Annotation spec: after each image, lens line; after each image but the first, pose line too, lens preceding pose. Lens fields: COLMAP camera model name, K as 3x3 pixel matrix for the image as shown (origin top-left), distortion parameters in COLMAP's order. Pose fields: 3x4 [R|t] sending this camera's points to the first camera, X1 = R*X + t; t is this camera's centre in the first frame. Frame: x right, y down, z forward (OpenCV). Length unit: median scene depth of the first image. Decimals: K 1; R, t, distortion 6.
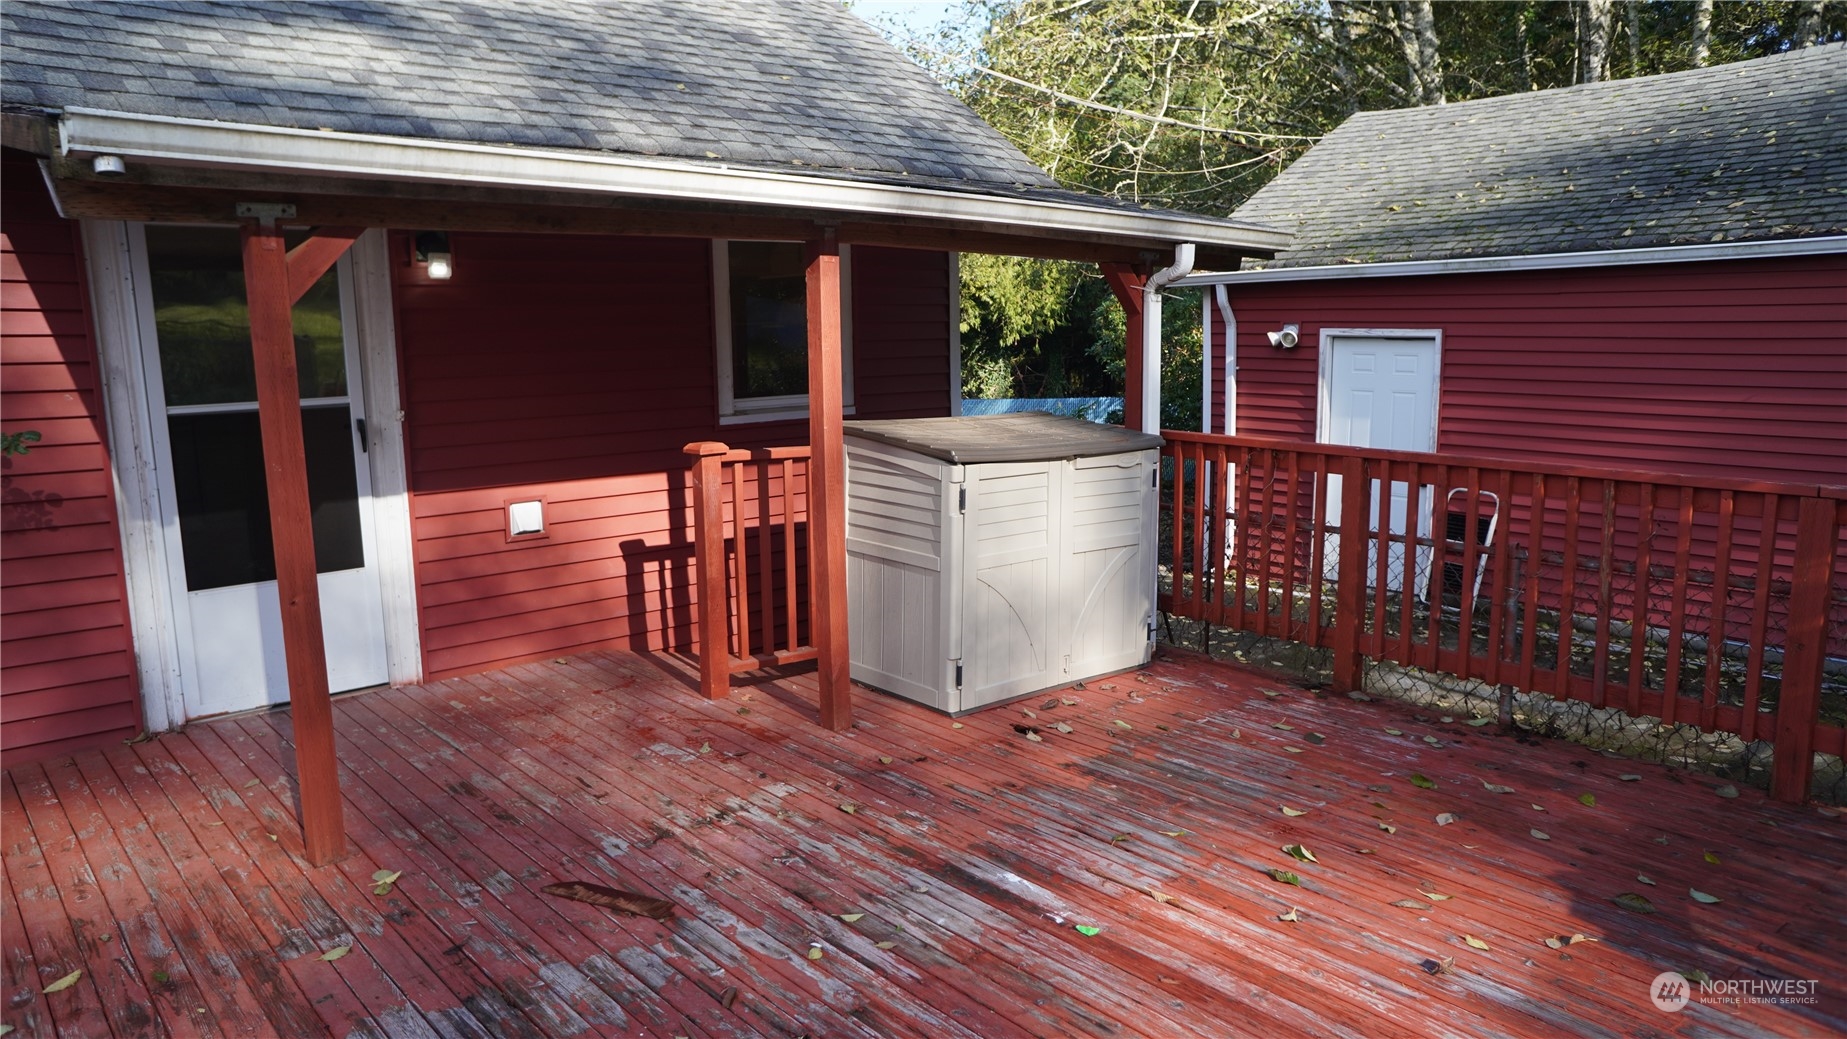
lens RADIAL K [[1253.5, 0, 912.5], [0, 1253.5, 516.6], [0, 0, 1]] dist [-0.065117, 0.084750]
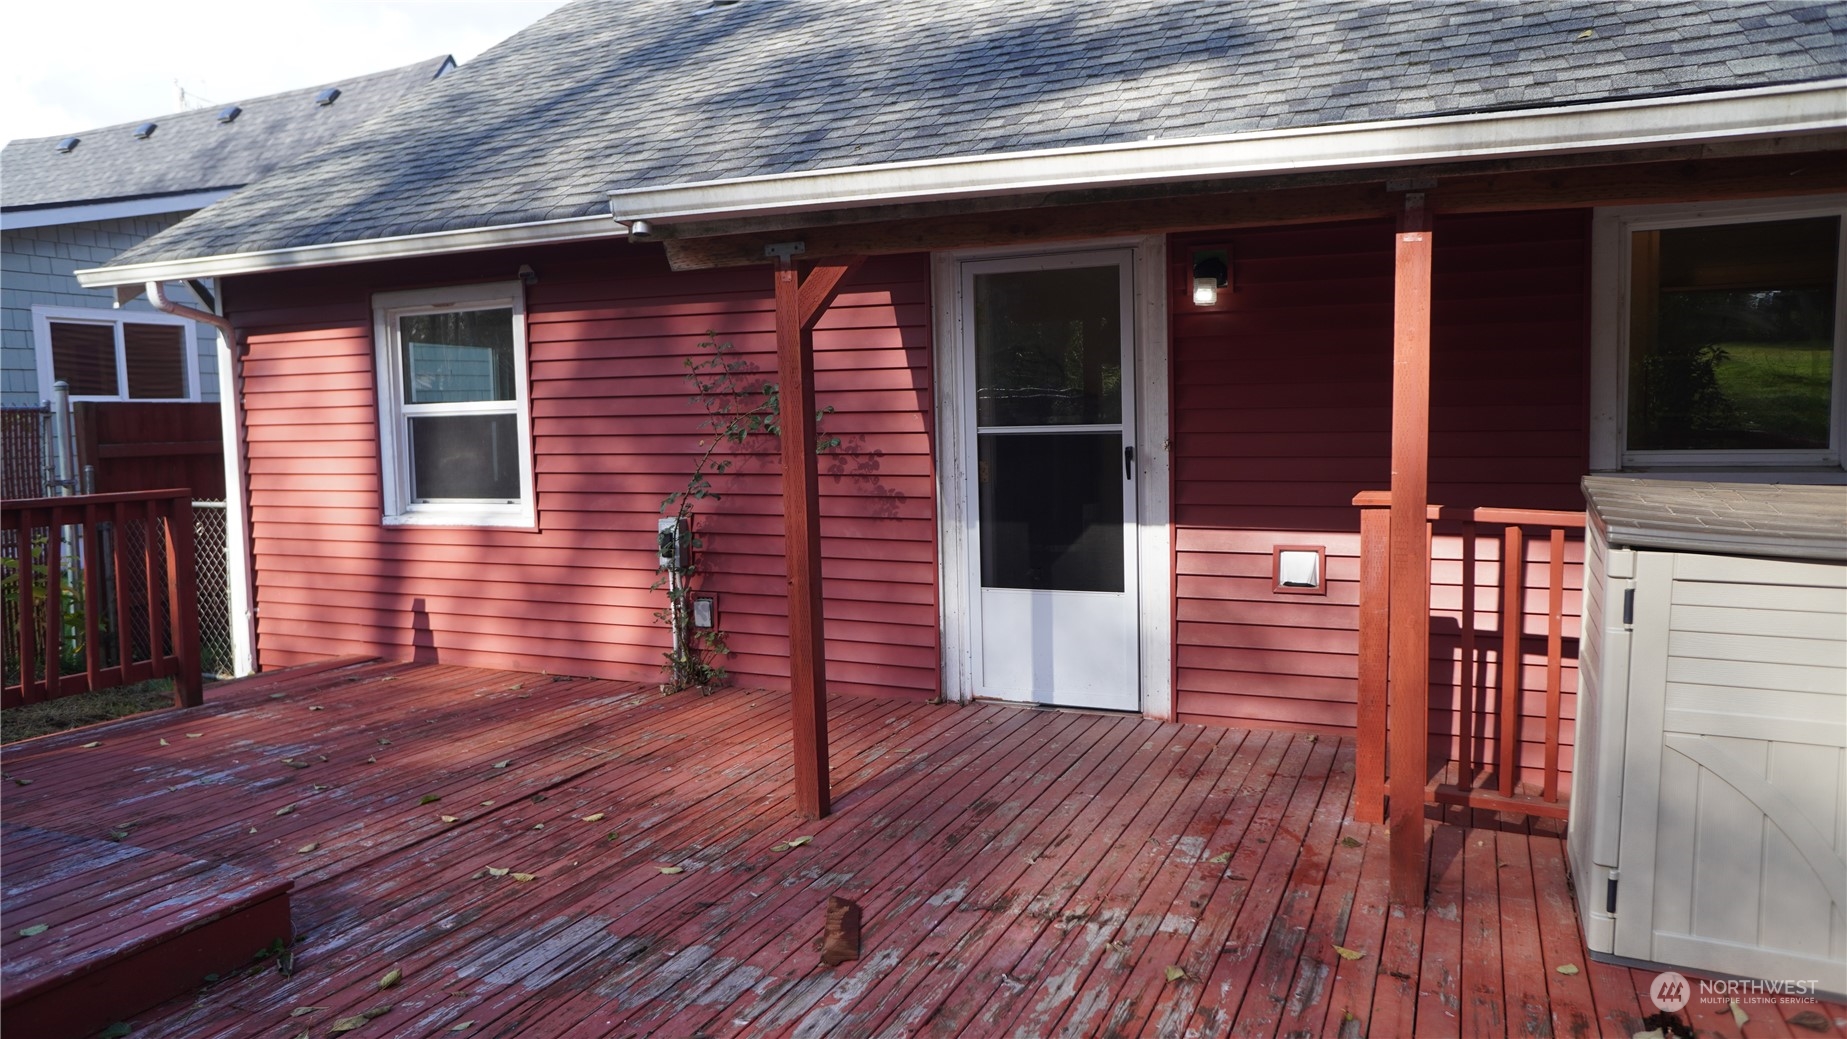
lens RADIAL K [[1253.5, 0, 912.5], [0, 1253.5, 516.6], [0, 0, 1]] dist [-0.065117, 0.084750]
pose [[0.417529, 0.080566, -0.905085, 0.464670], [-0.130422, 0.991062, 0.028054, -0.030490], [0.899255, 0.106329, 0.424304, 0.457236]]
